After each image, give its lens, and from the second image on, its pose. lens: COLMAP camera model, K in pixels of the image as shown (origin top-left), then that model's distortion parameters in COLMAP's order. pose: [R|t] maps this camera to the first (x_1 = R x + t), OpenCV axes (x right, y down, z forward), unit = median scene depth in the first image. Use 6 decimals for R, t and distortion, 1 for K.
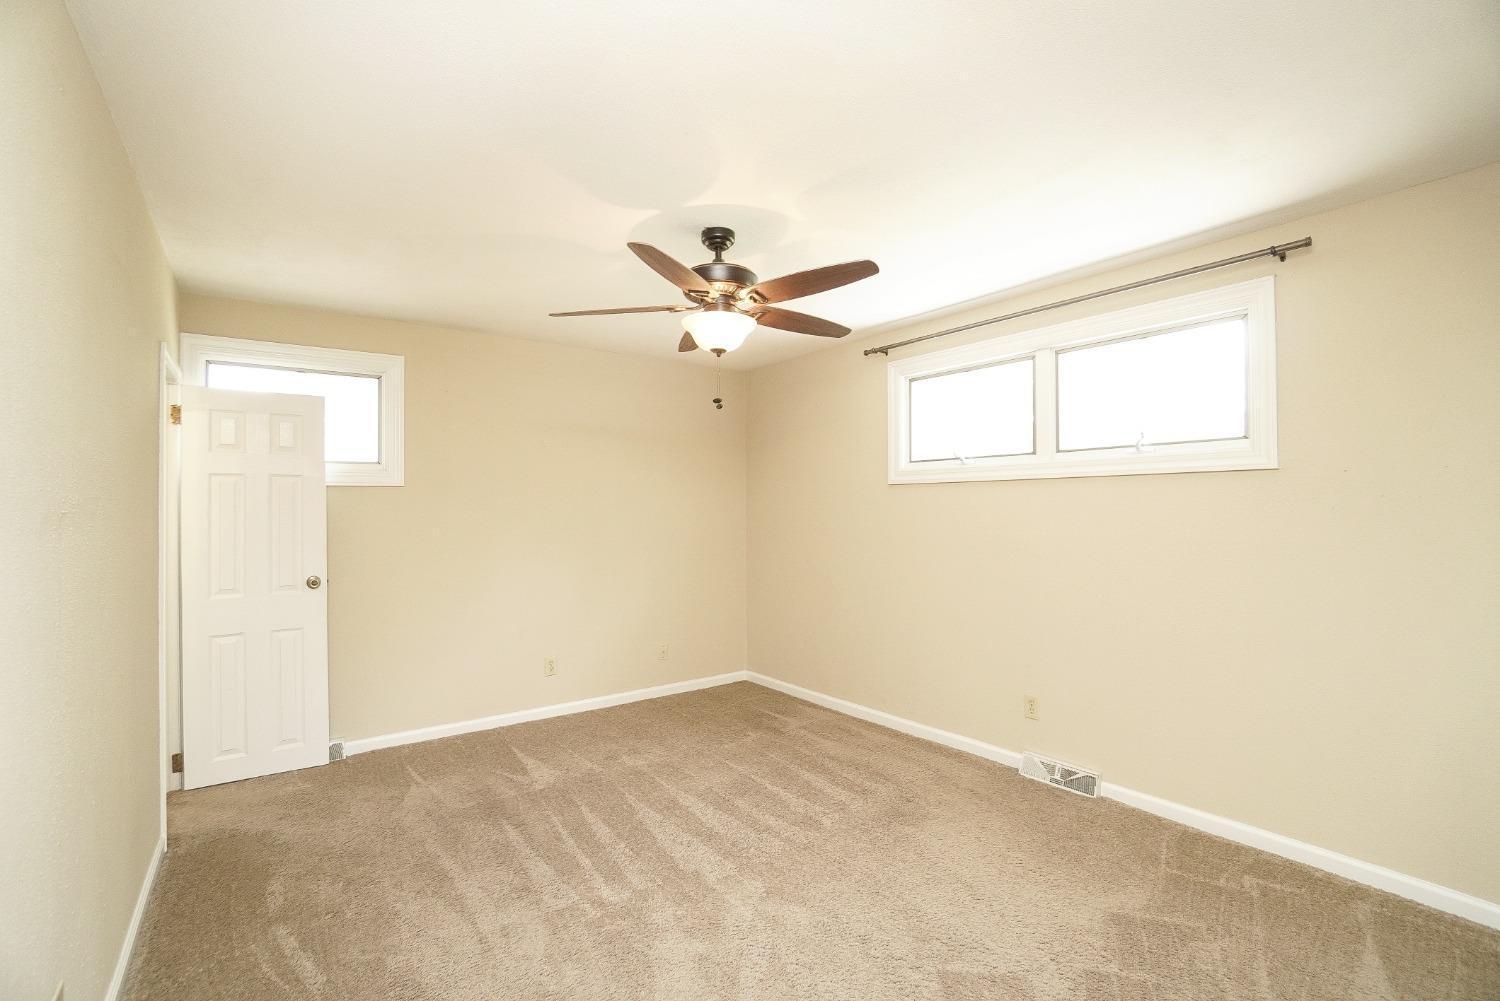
lens RADIAL K [[661.0, 0, 737.2], [0, 661.0, 504.5], [0, 0, 1]] dist [-0.061971, 0.021972]
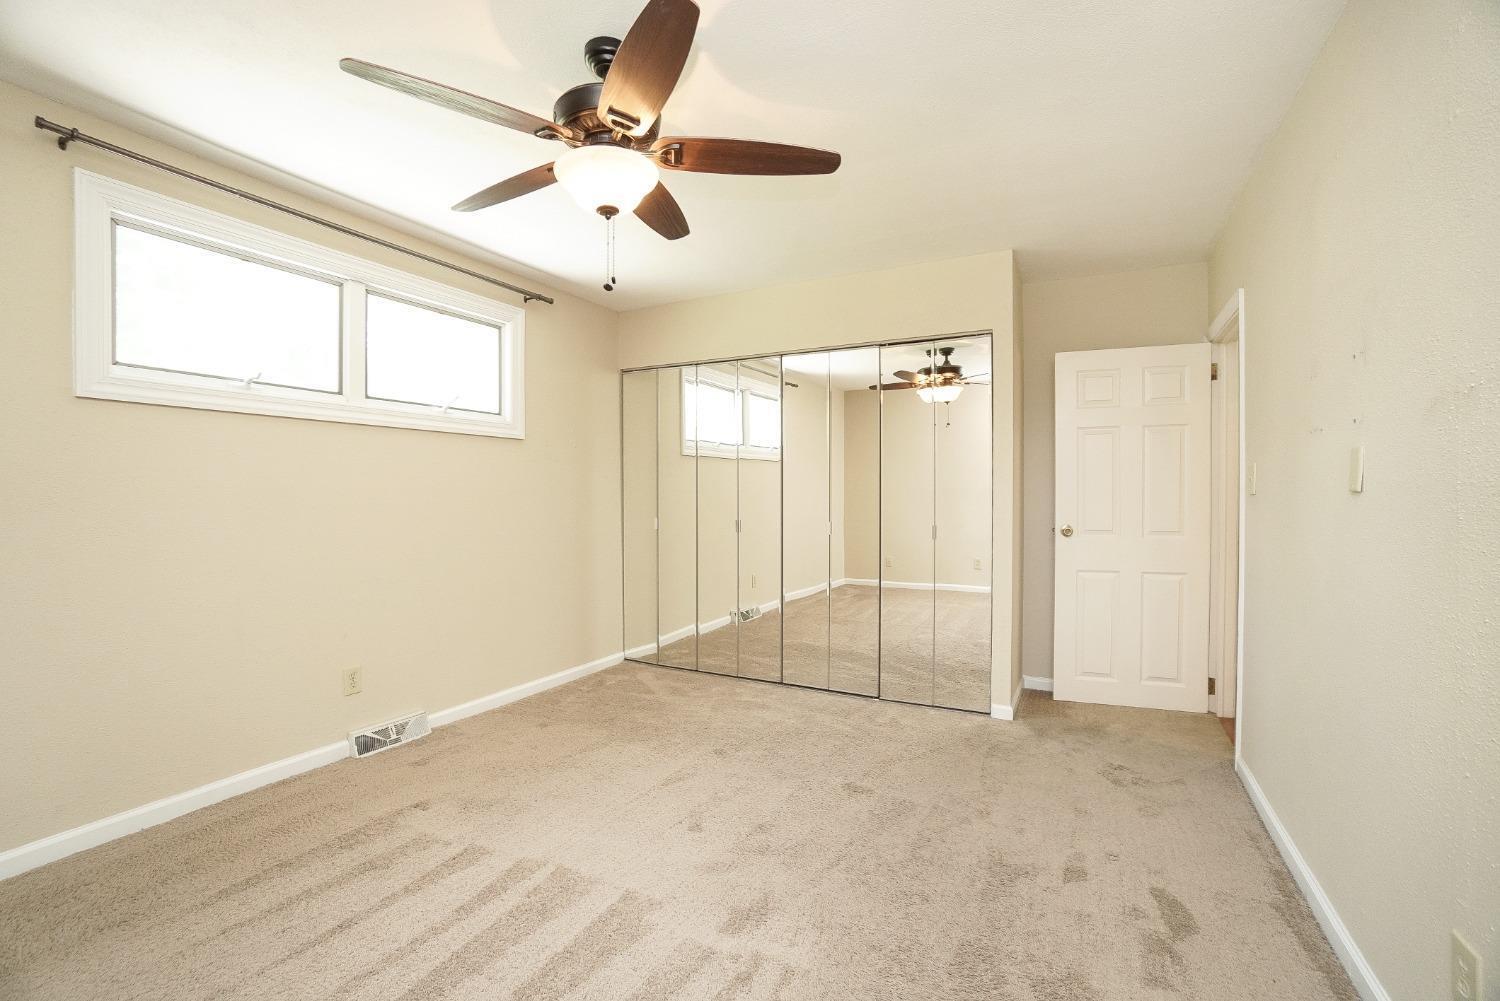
lens RADIAL K [[661.0, 0, 737.2], [0, 661.0, 504.5], [0, 0, 1]] dist [-0.061971, 0.021972]
pose [[-0.427860, -0.008070, 0.903809, -0.672344], [-0.003050, 0.999967, 0.007484, 0.074867], [-0.903840, 0.000446, -0.427871, 1.073121]]
